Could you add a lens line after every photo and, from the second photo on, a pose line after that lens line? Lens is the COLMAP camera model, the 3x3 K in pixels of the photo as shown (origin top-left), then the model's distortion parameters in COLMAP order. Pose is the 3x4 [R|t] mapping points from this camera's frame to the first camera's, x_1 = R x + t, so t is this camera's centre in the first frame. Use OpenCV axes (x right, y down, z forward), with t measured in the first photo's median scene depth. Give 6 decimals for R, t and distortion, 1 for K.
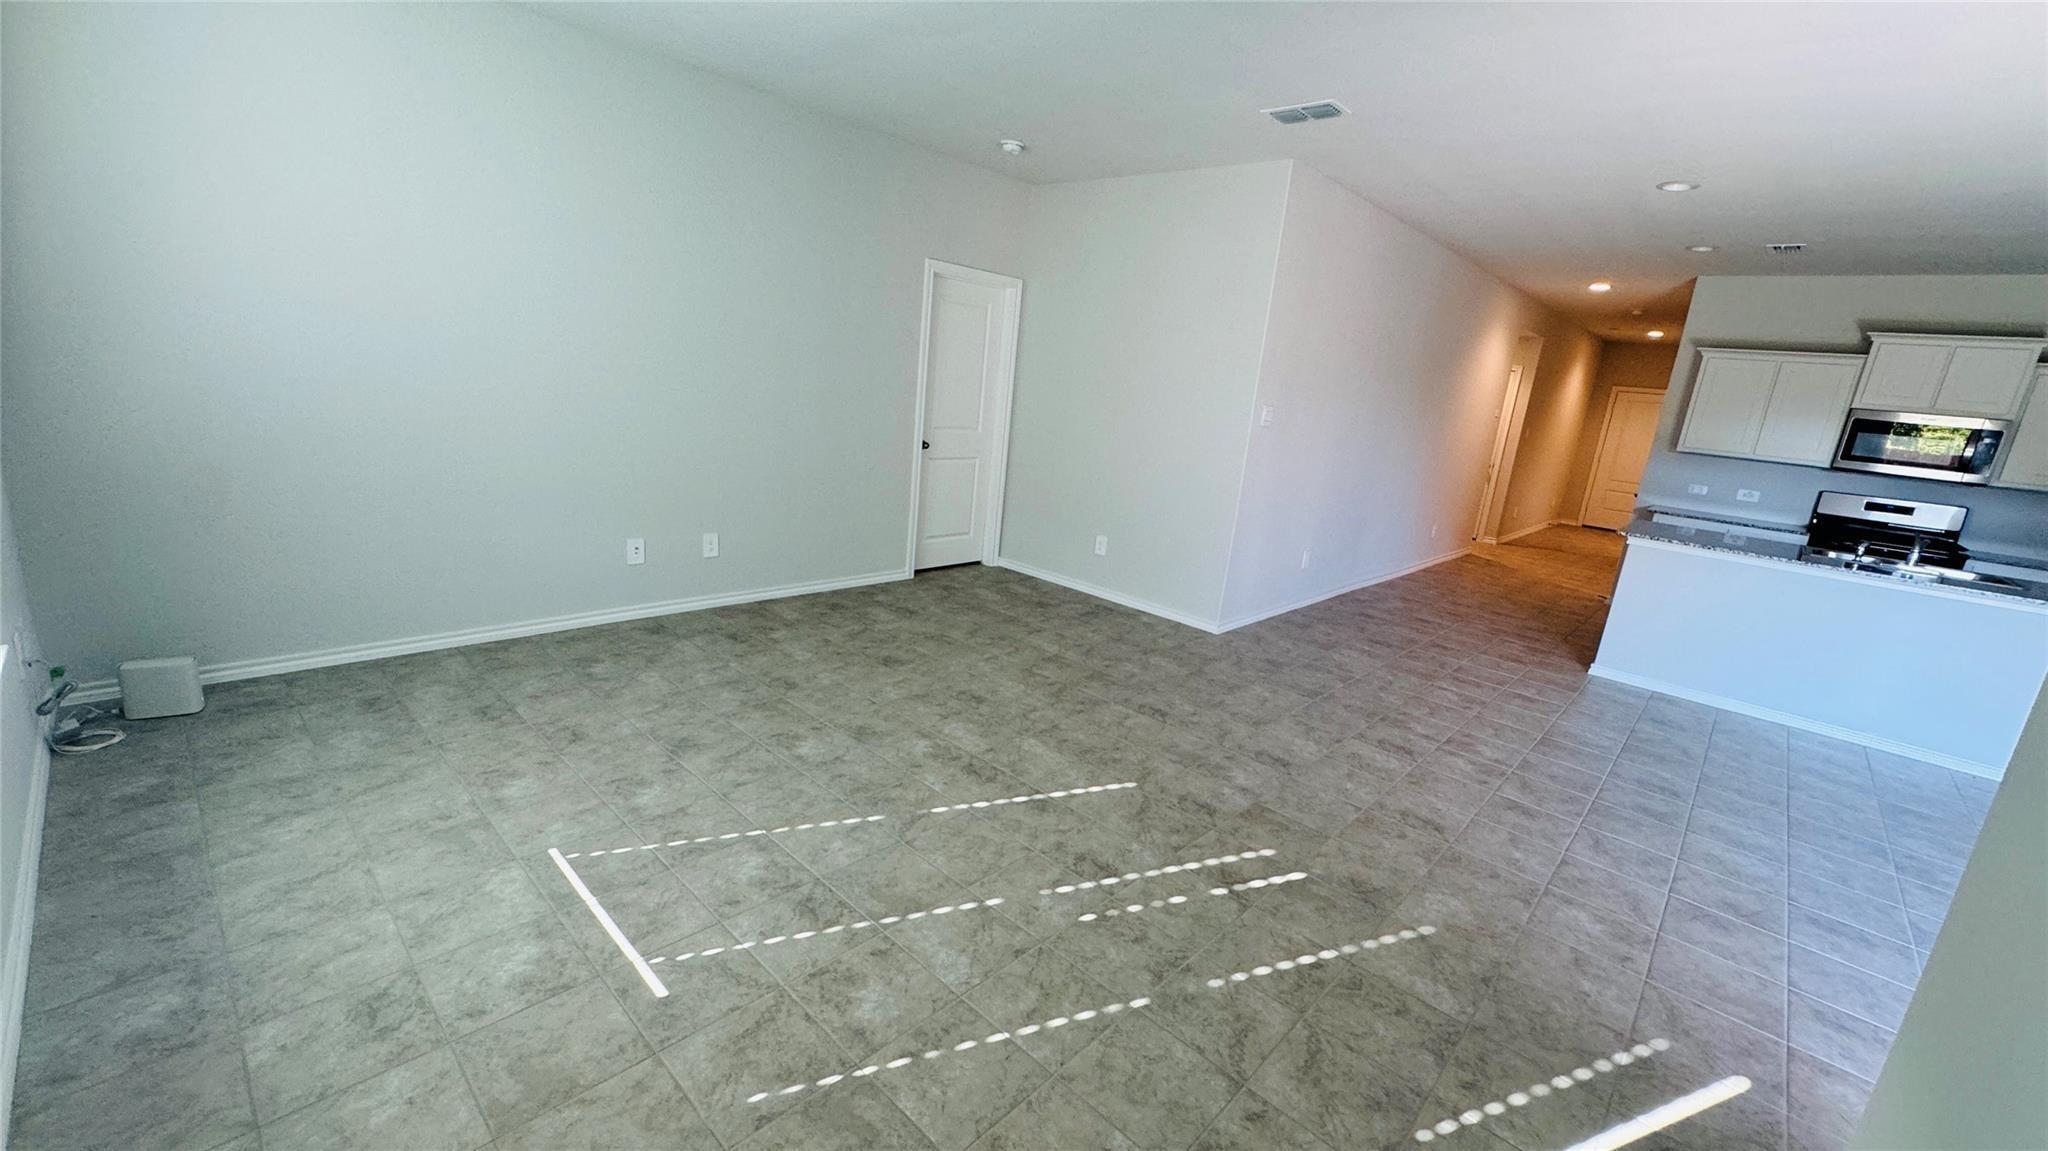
lens RADIAL K [[820.2, 0, 1024.0], [0, 820.2, 575.5], [0, 0, 1]] dist [-0.004135, -0.000067]
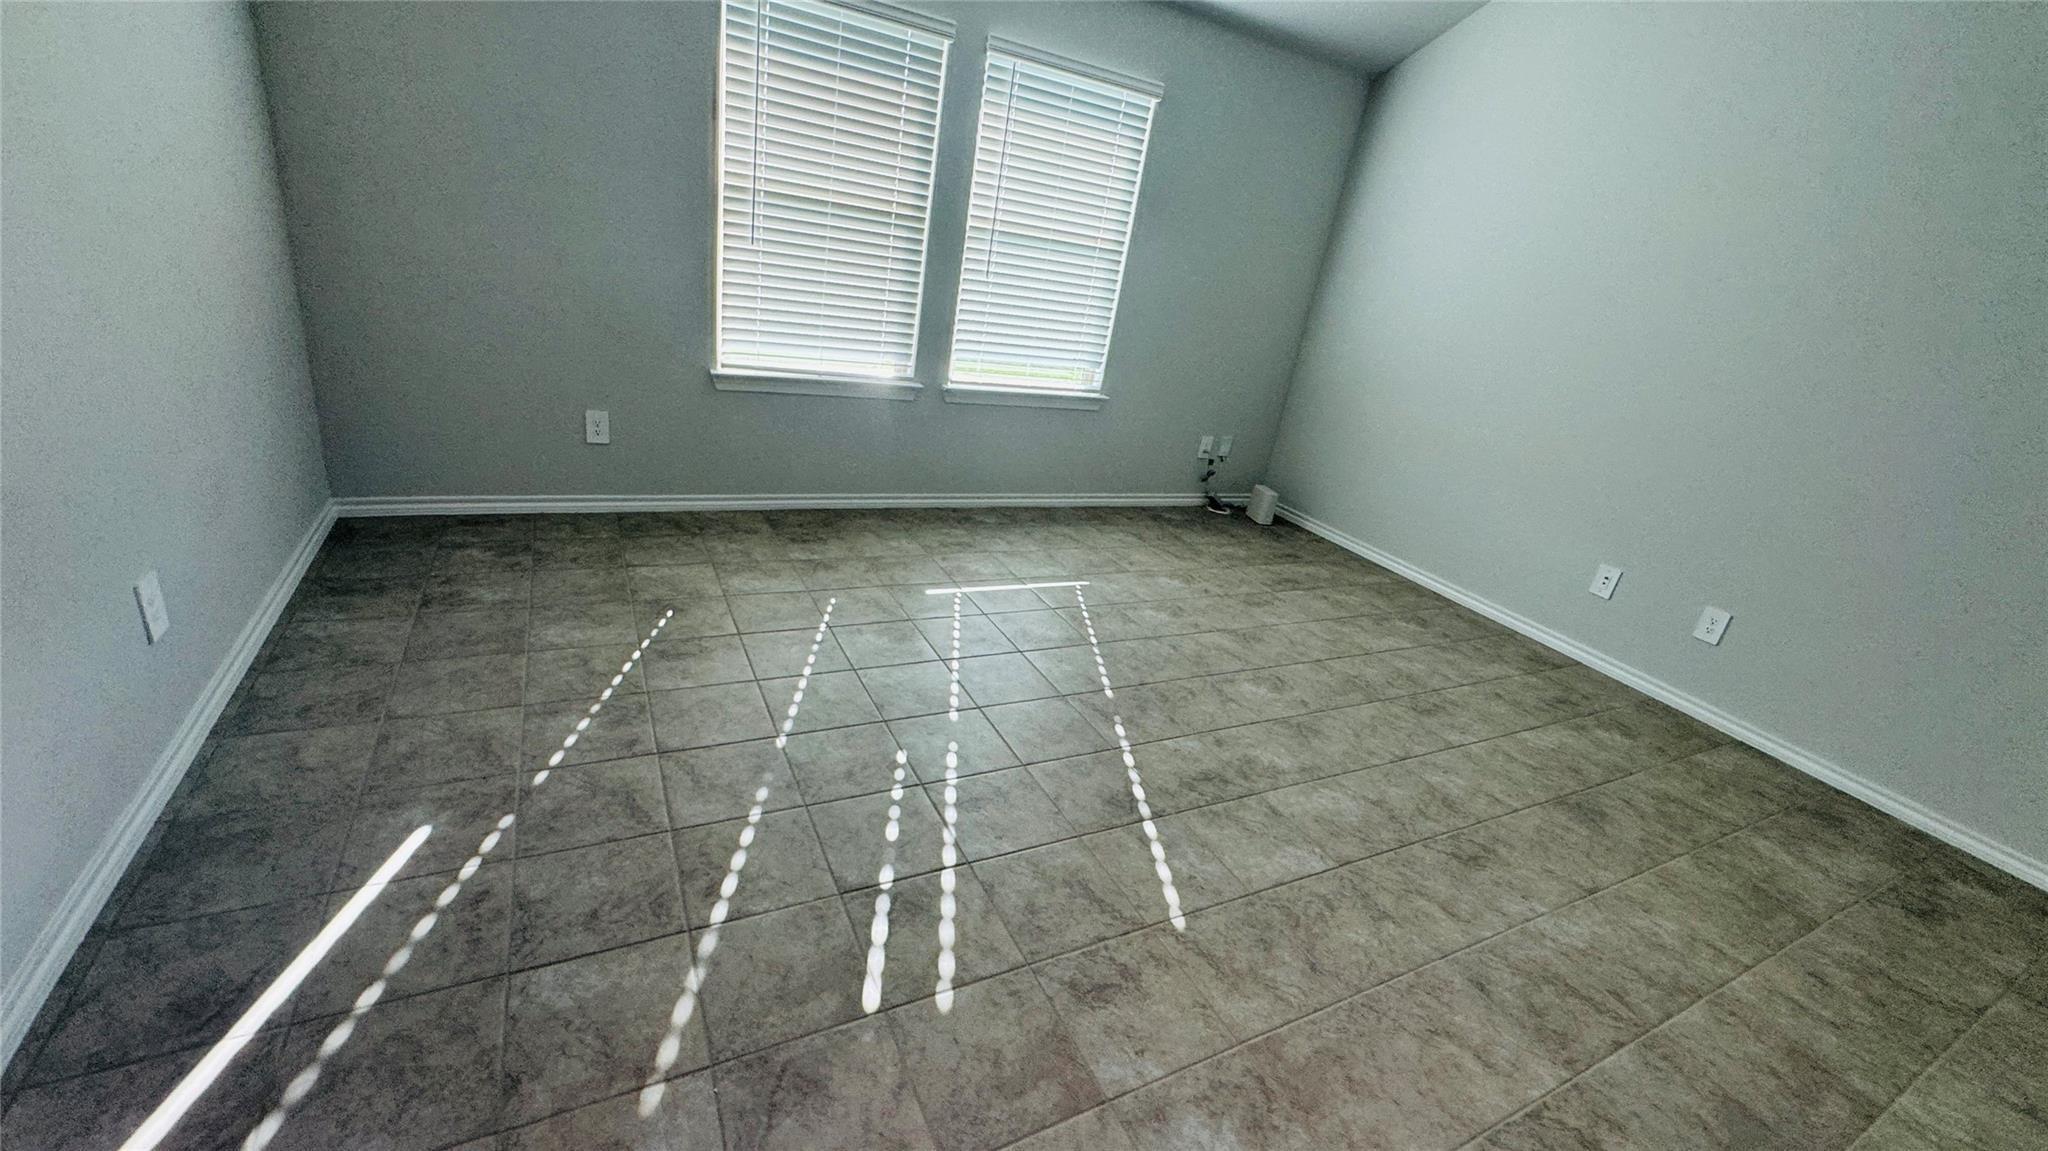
lens RADIAL K [[820.2, 0, 1024.0], [0, 820.2, 575.5], [0, 0, 1]] dist [-0.004135, -0.000067]
pose [[-0.317237, 0.220803, -0.922283, 0.536749], [-0.403198, 0.848840, 0.341908, -0.092353], [0.858366, 0.480329, -0.180257, 0.737350]]
